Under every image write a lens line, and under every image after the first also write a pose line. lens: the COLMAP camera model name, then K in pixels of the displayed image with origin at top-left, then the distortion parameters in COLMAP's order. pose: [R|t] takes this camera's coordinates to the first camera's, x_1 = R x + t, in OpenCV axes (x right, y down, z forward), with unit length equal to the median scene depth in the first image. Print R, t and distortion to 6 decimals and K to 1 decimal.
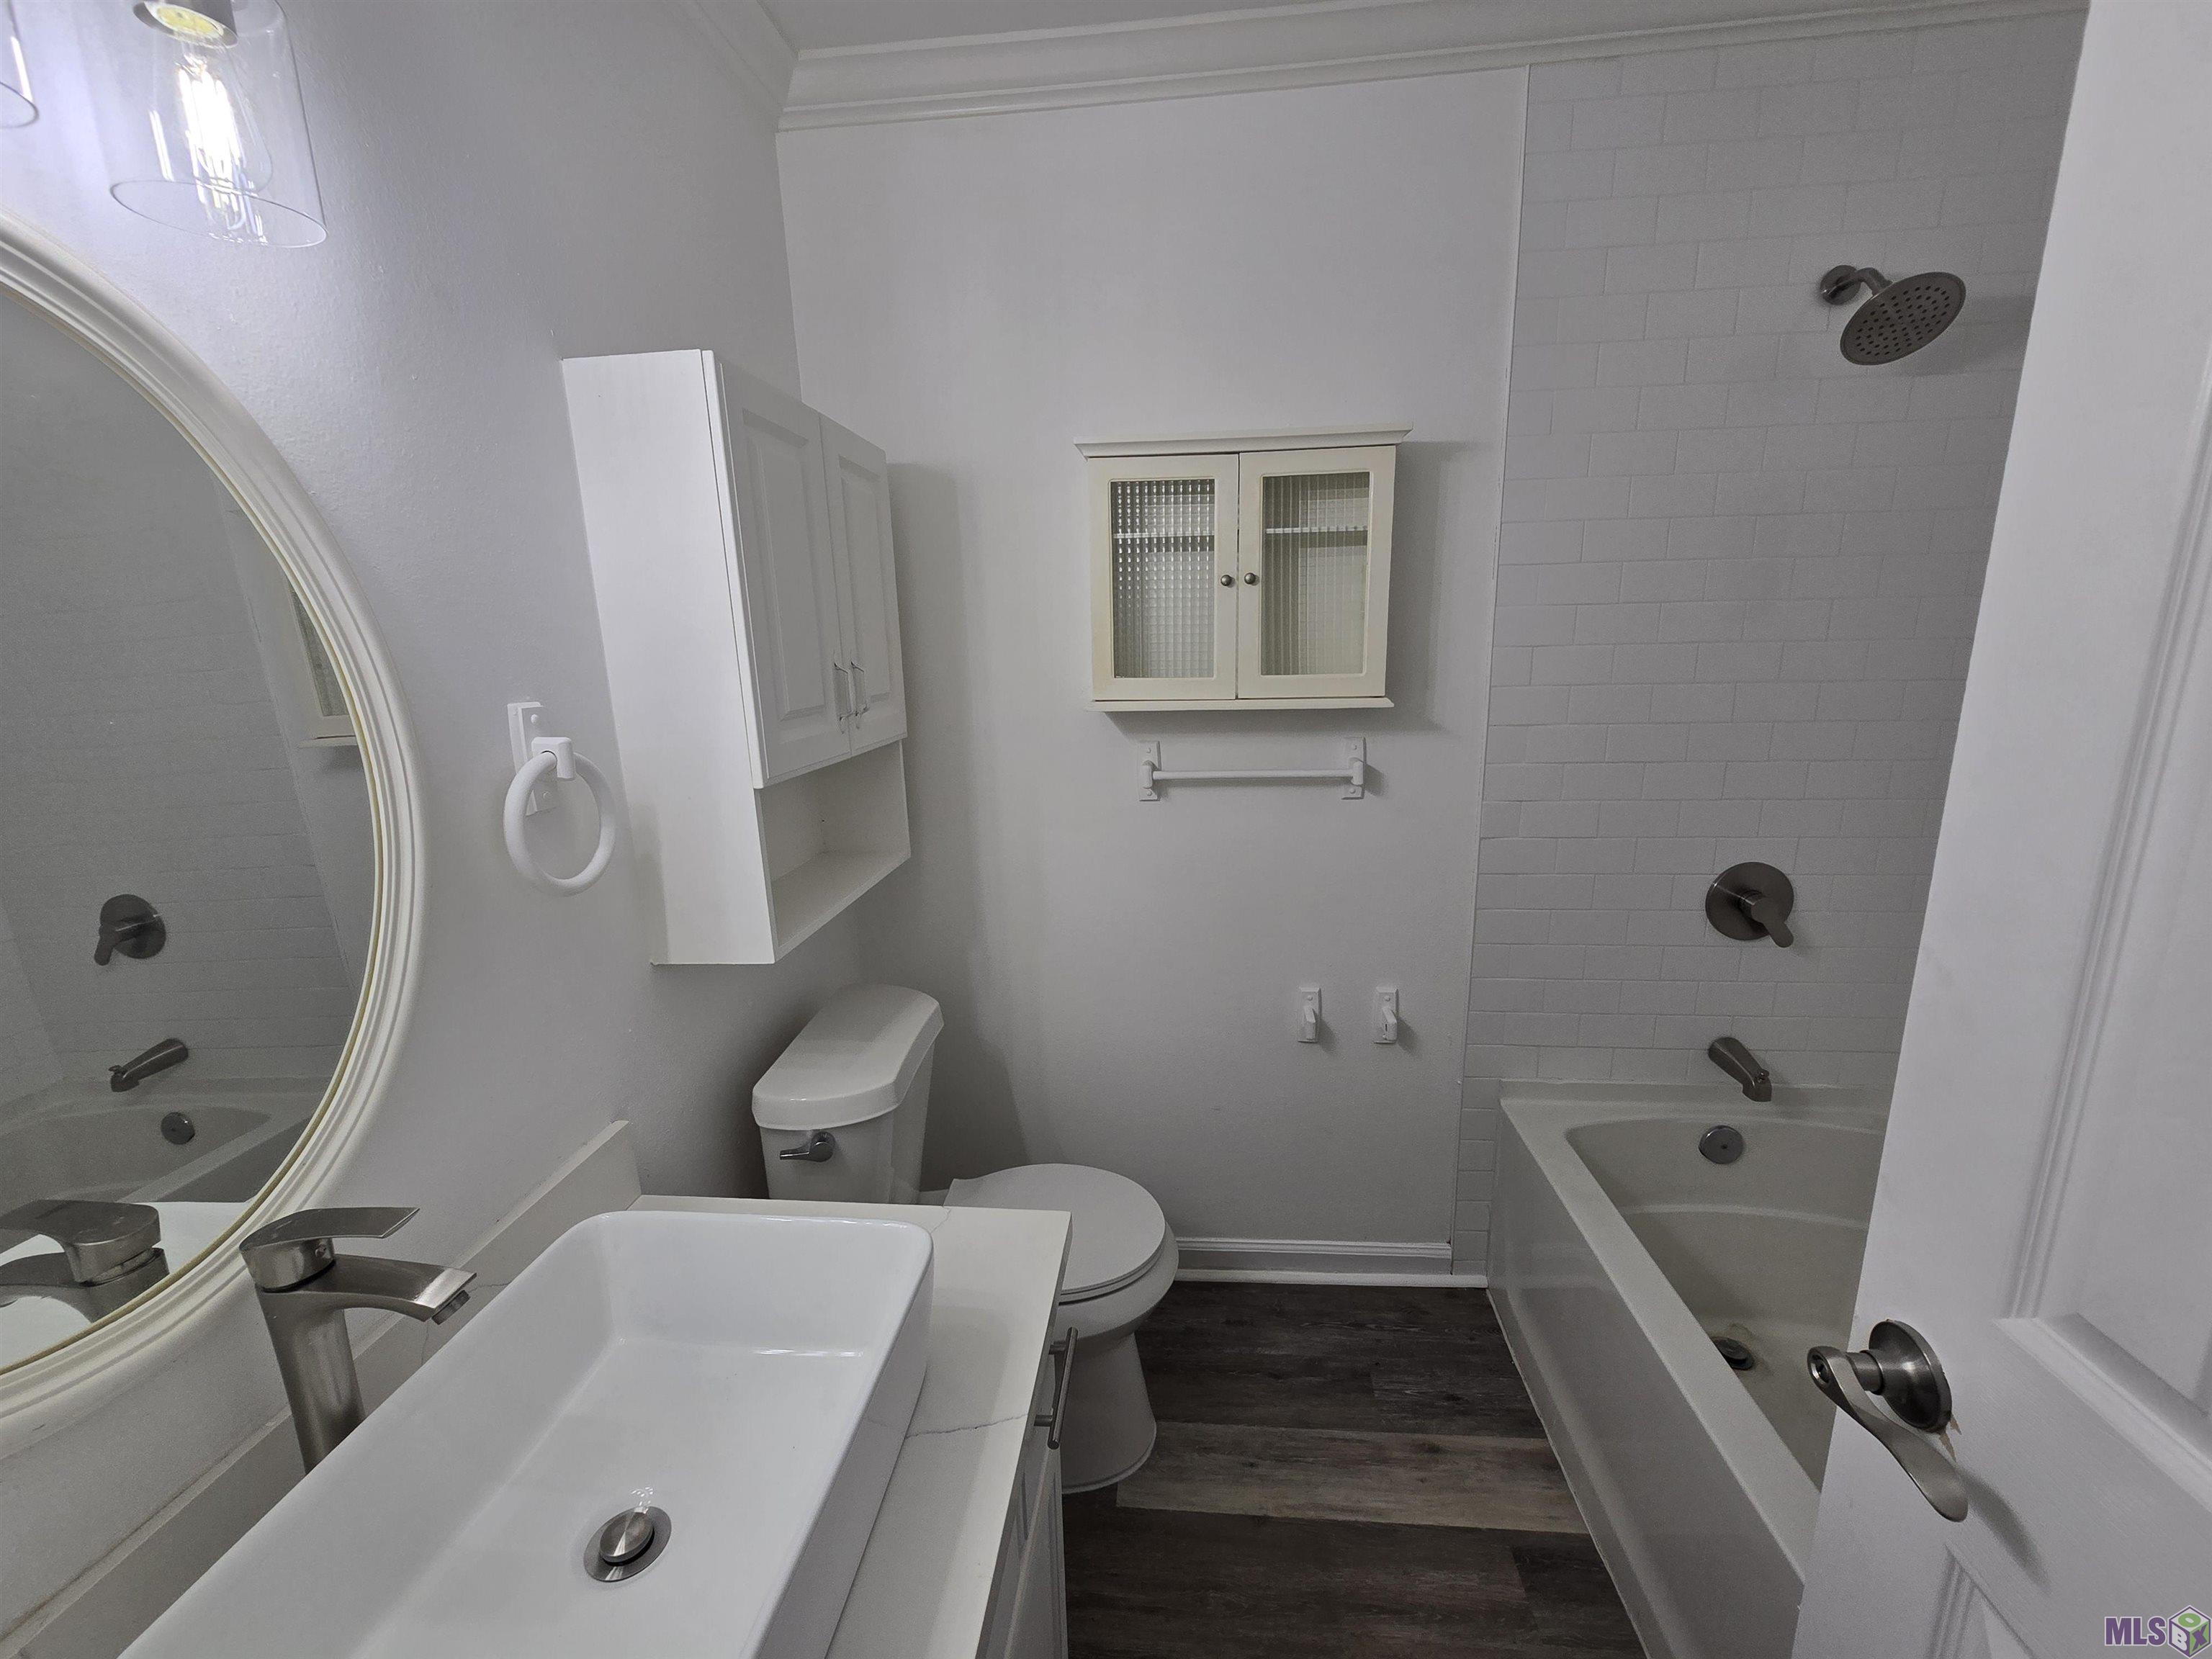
lens RADIAL K [[905.0, 0, 1112.6], [0, 905.0, 831.6], [0, 0, 1]] dist [-0.006961, 0.003084]
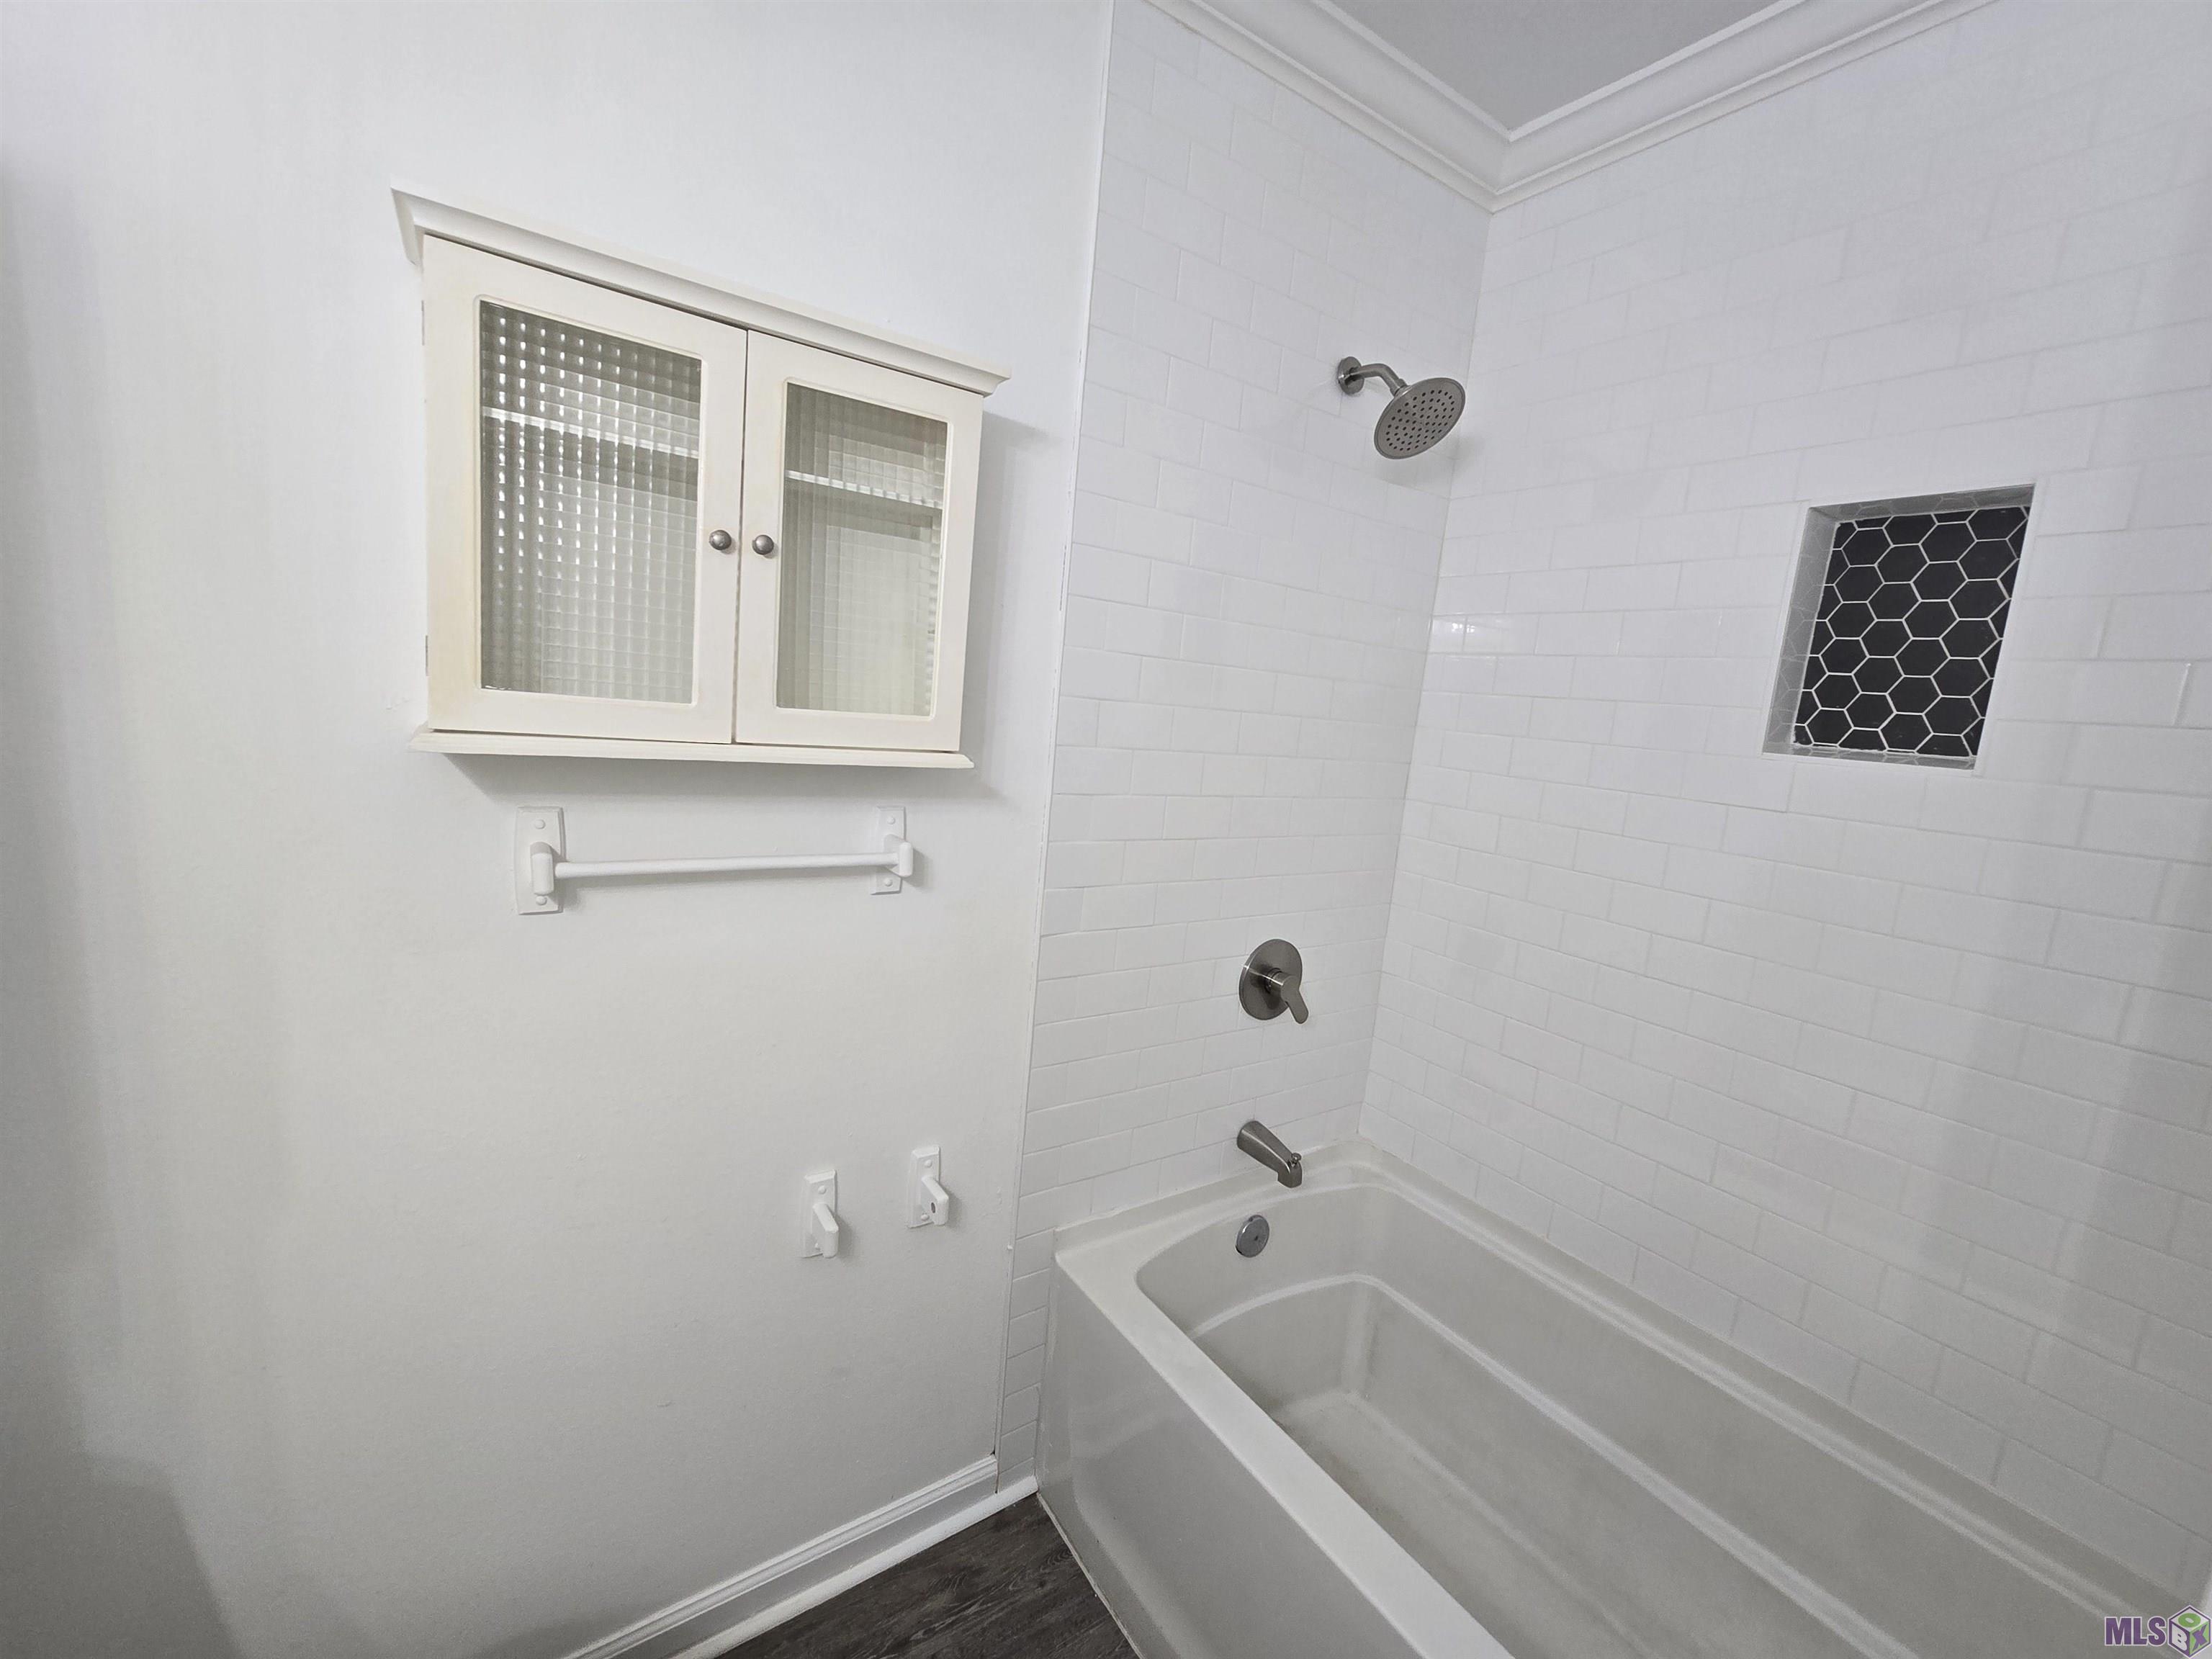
lens RADIAL K [[905.0, 0, 1122.4], [0, 905.0, 833.3], [0, 0, 1]] dist [-0.006961, 0.003084]
pose [[0.767173, -0.005305, 0.641419, -0.045717], [0.043409, 0.998103, -0.043665, -0.047358], [-0.639970, 0.061342, 0.765947, 0.361828]]
